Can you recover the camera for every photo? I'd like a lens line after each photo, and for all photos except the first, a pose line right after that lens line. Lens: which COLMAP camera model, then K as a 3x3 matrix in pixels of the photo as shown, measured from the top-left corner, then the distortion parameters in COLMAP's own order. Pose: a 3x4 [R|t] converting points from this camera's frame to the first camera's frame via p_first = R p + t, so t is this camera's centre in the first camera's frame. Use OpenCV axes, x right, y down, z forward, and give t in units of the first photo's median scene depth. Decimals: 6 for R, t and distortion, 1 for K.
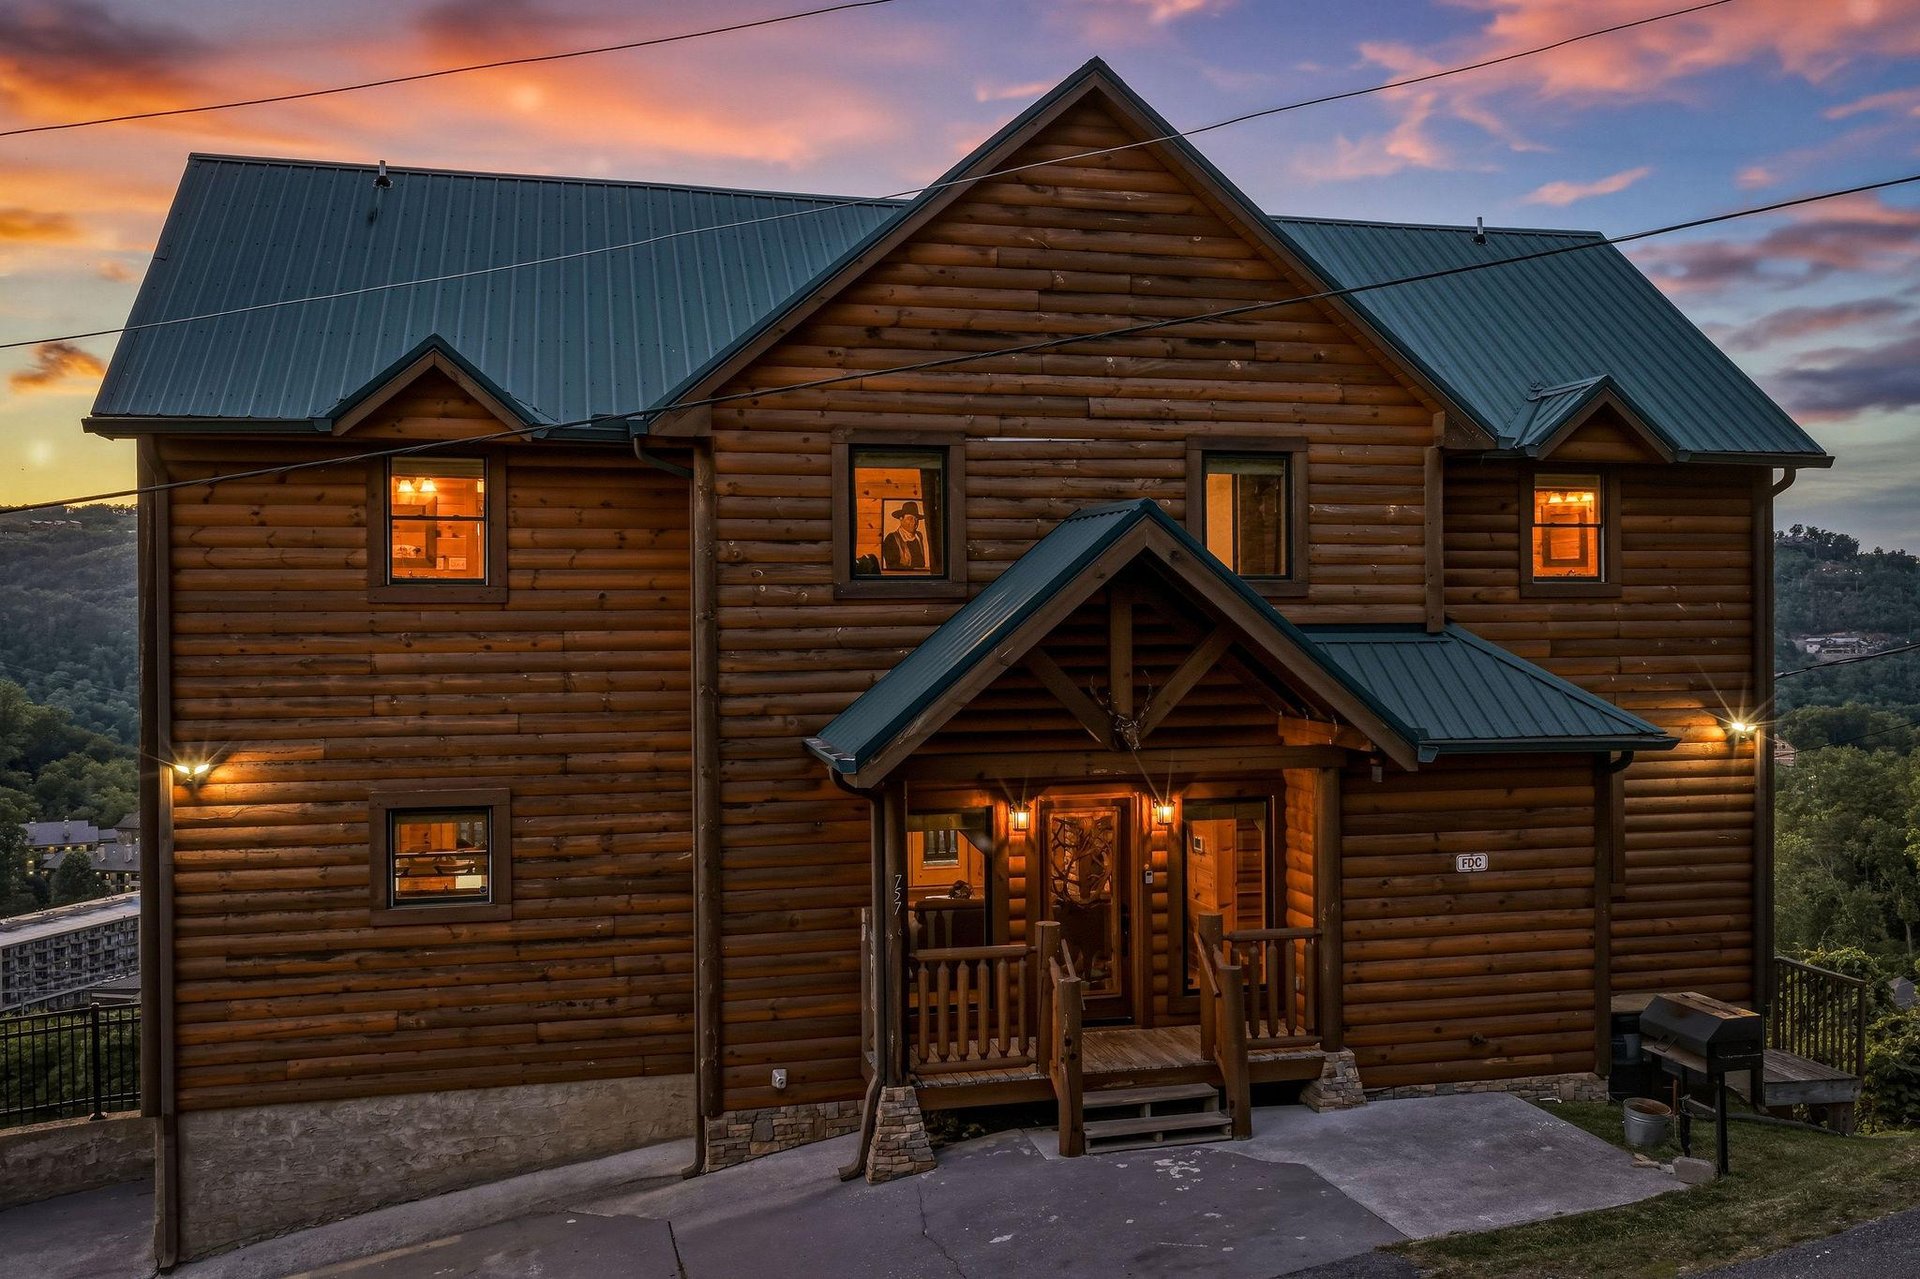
lens RADIAL K [[1567.2, 0, 1004.6], [0, 1567.2, 640.0], [0, 0, 1]] dist [-0.016978, 0.044622]
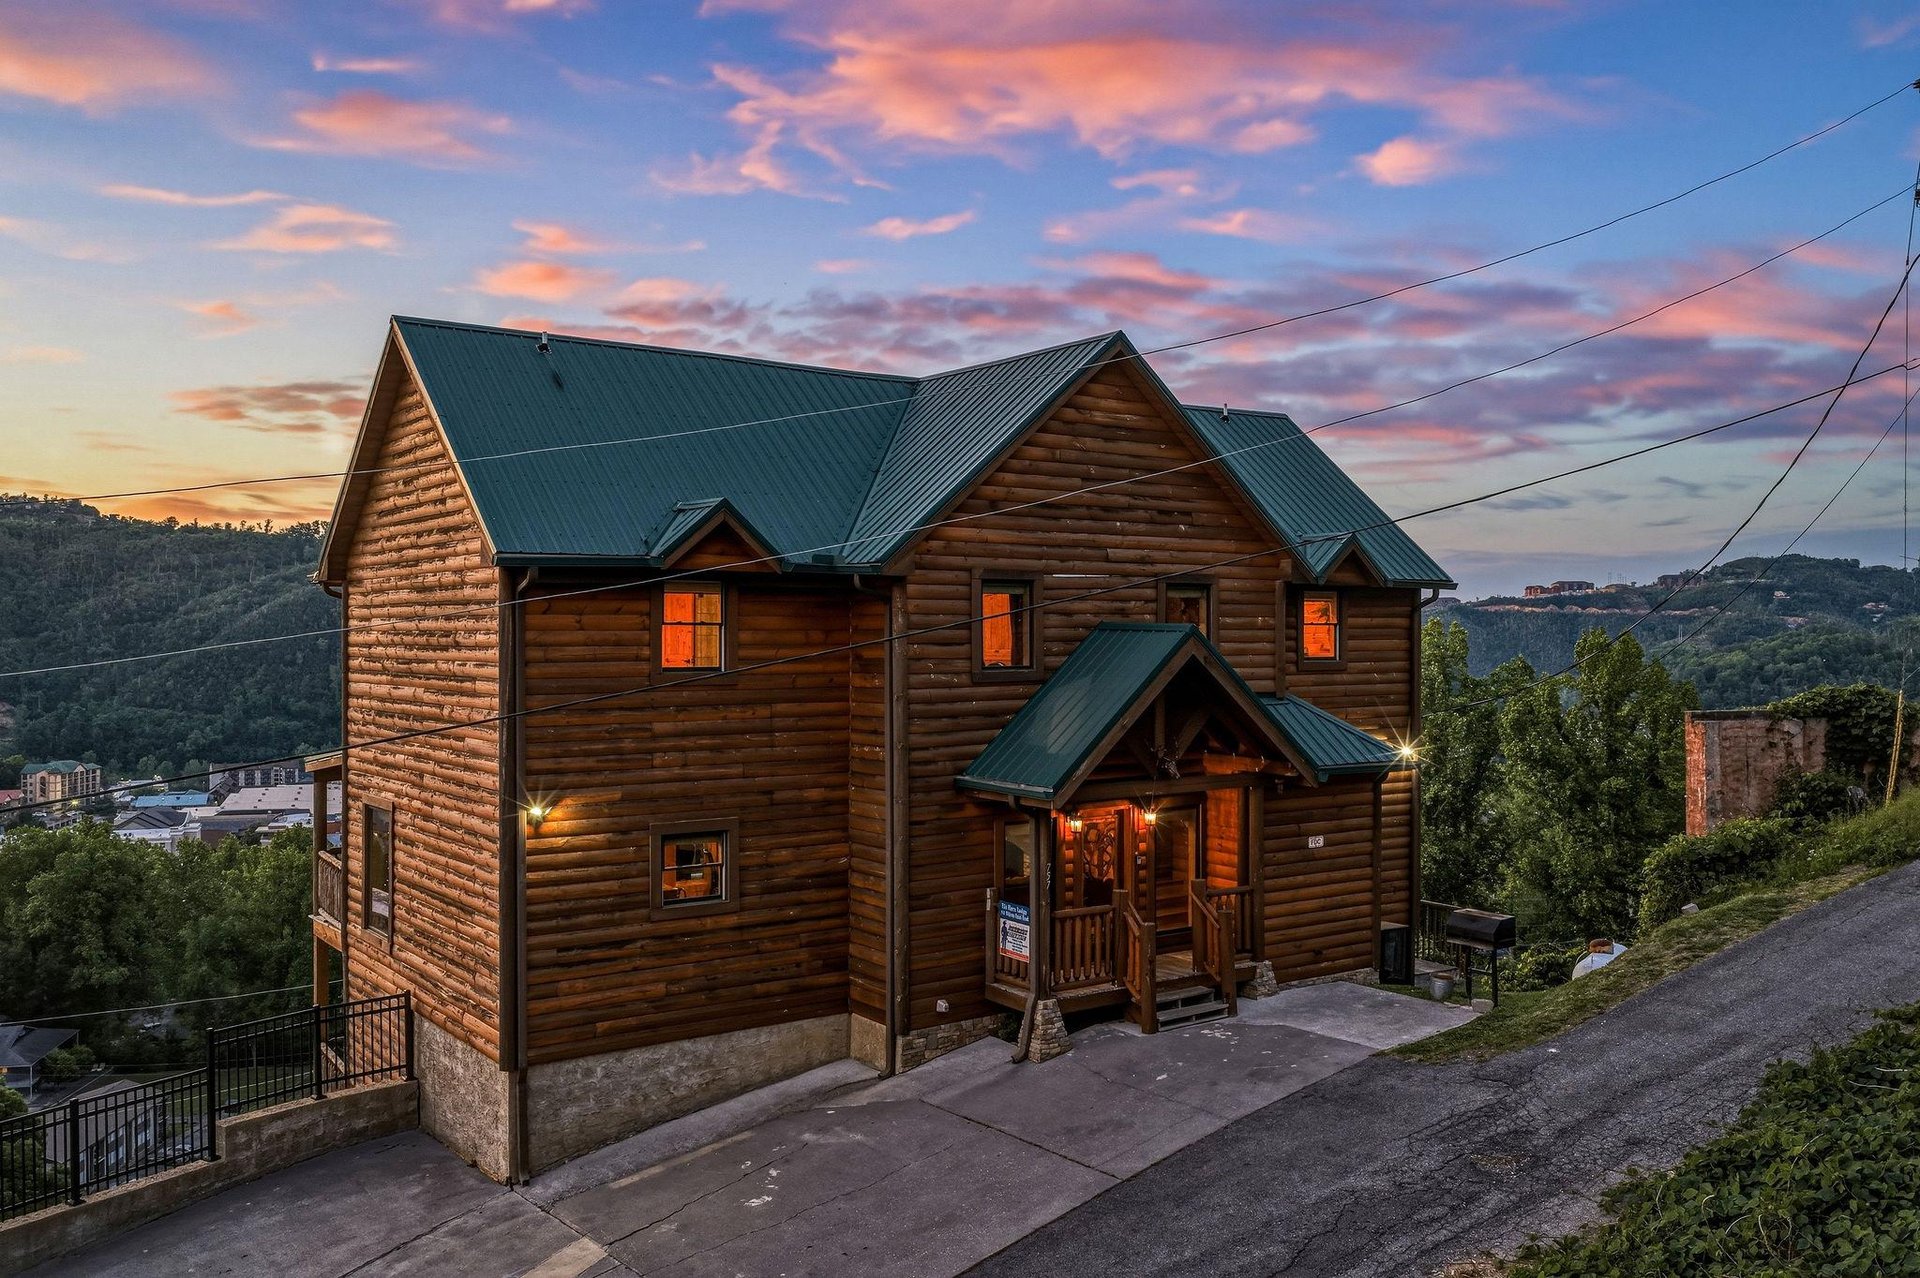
lens RADIAL K [[1567.2, 0, 945.7], [0, 1567.2, 636.1], [0, 0, 1]] dist [-0.016978, 0.044622]
pose [[0.930547, 0.006240, 0.366119, -0.663626], [-0.003551, 0.999962, -0.008018, -0.056964], [-0.366155, 0.006161, 0.930534, -0.373160]]
